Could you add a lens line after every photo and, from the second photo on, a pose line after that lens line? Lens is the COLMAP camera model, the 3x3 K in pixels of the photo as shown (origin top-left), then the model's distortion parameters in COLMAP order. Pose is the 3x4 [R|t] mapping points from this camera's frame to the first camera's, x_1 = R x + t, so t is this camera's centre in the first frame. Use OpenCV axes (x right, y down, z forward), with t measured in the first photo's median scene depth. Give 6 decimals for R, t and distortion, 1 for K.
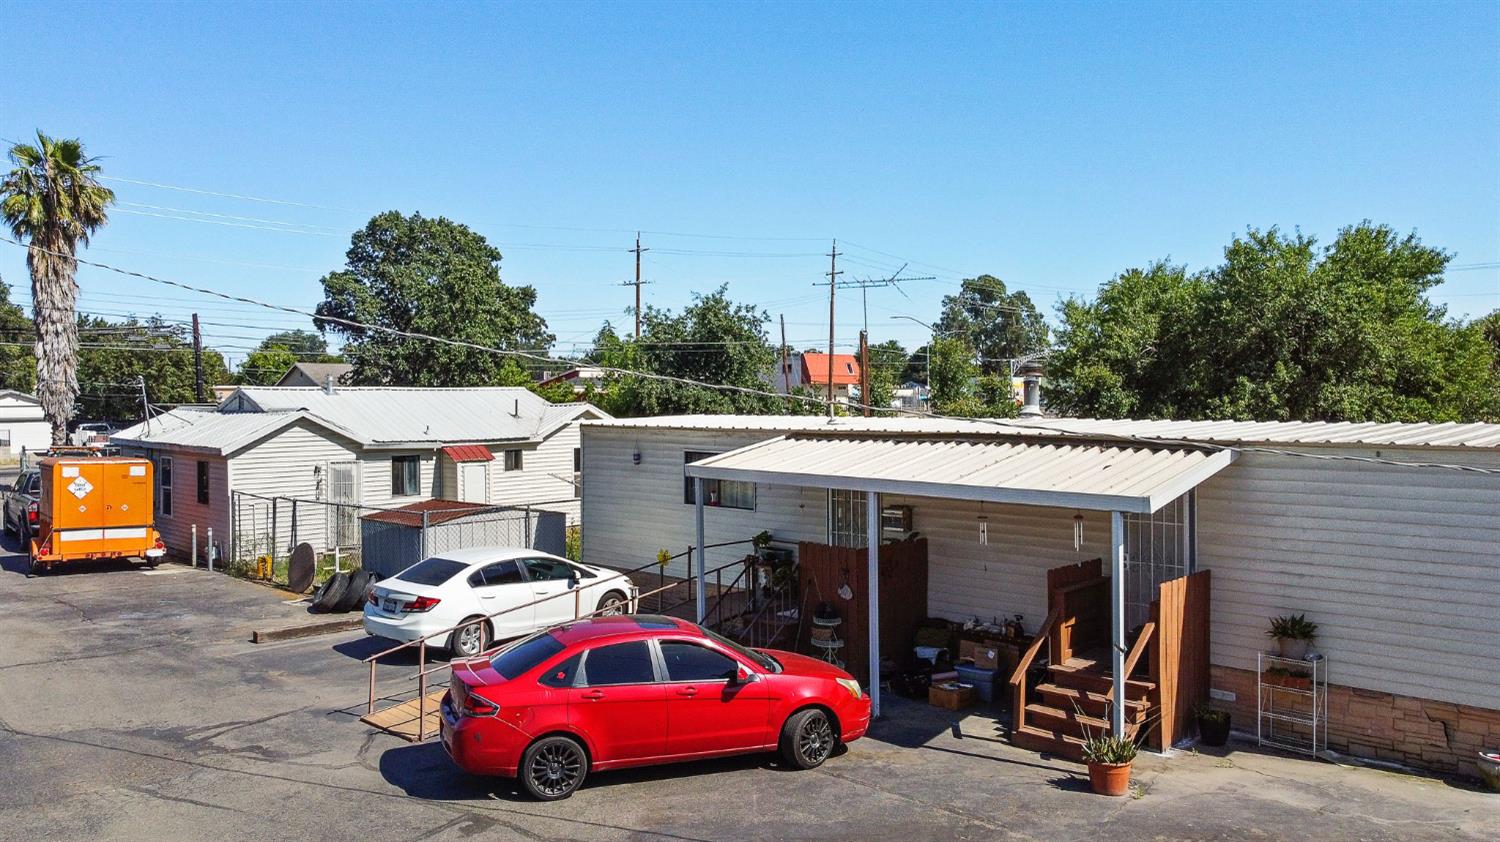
lens RADIAL K [[1171.2, 0, 755.3], [0, 1171.2, 422.3], [0, 0, 1]] dist [0.000483, -0.001711]
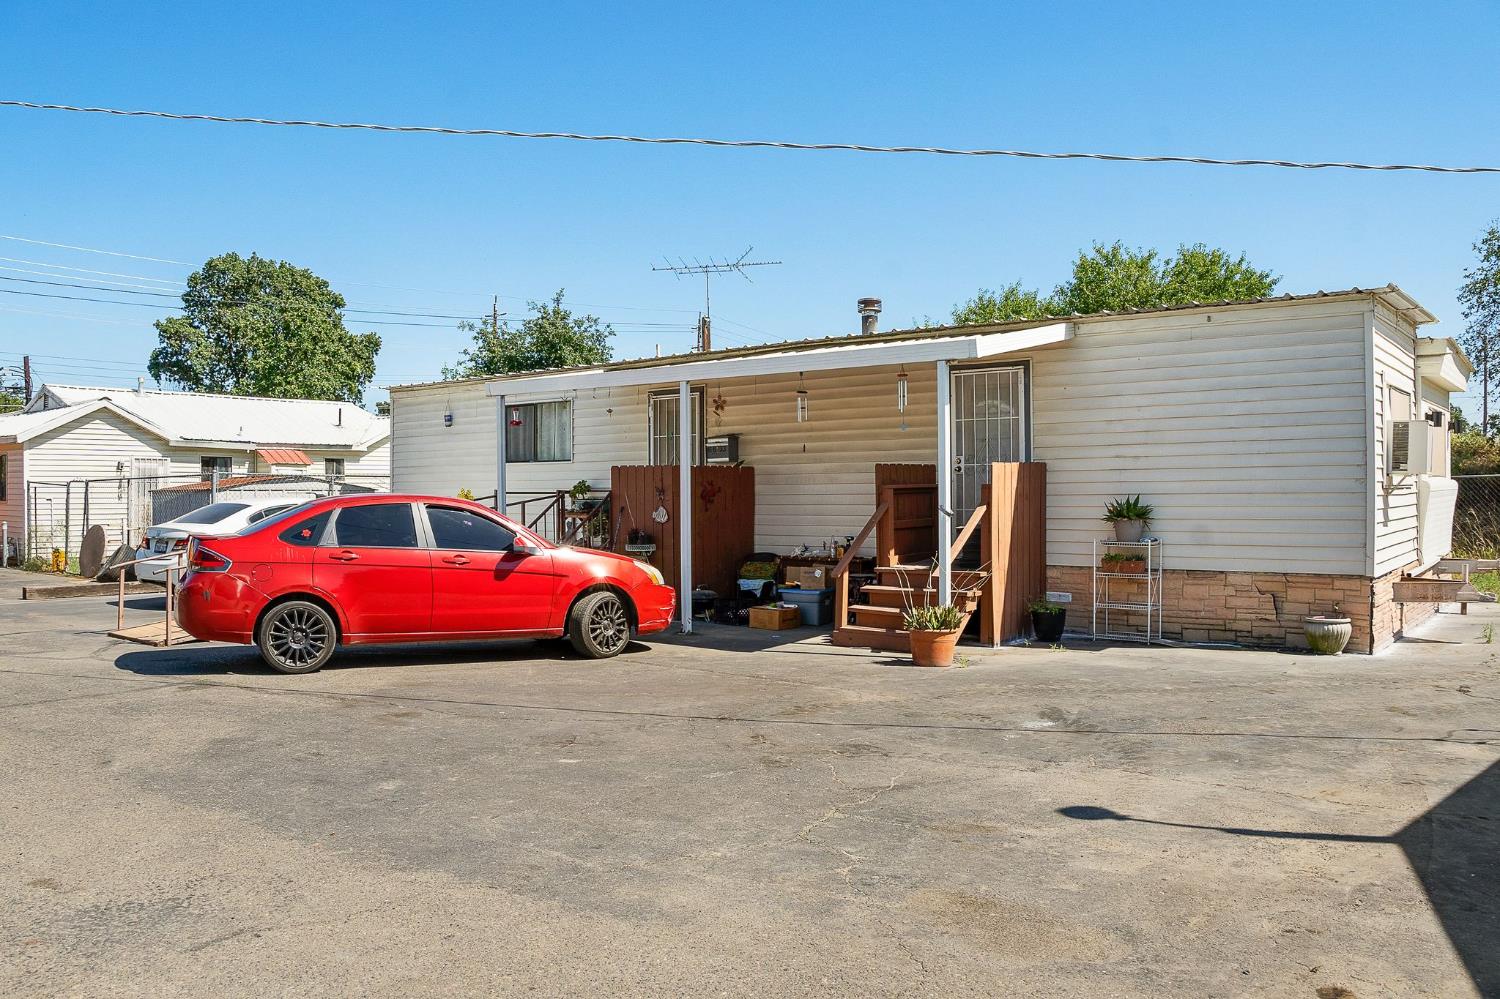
lens RADIAL K [[1194.0, 0, 756.7], [0, 1194.0, 503.7], [0, 0, 1]] dist [-0.139696, 0.013547]
pose [[0.993952, 0.001779, 0.109799, 0.050311], [0.000018, 0.999866, -0.016358, 0.153120], [-0.109813, 0.016261, 0.993819, 0.080455]]
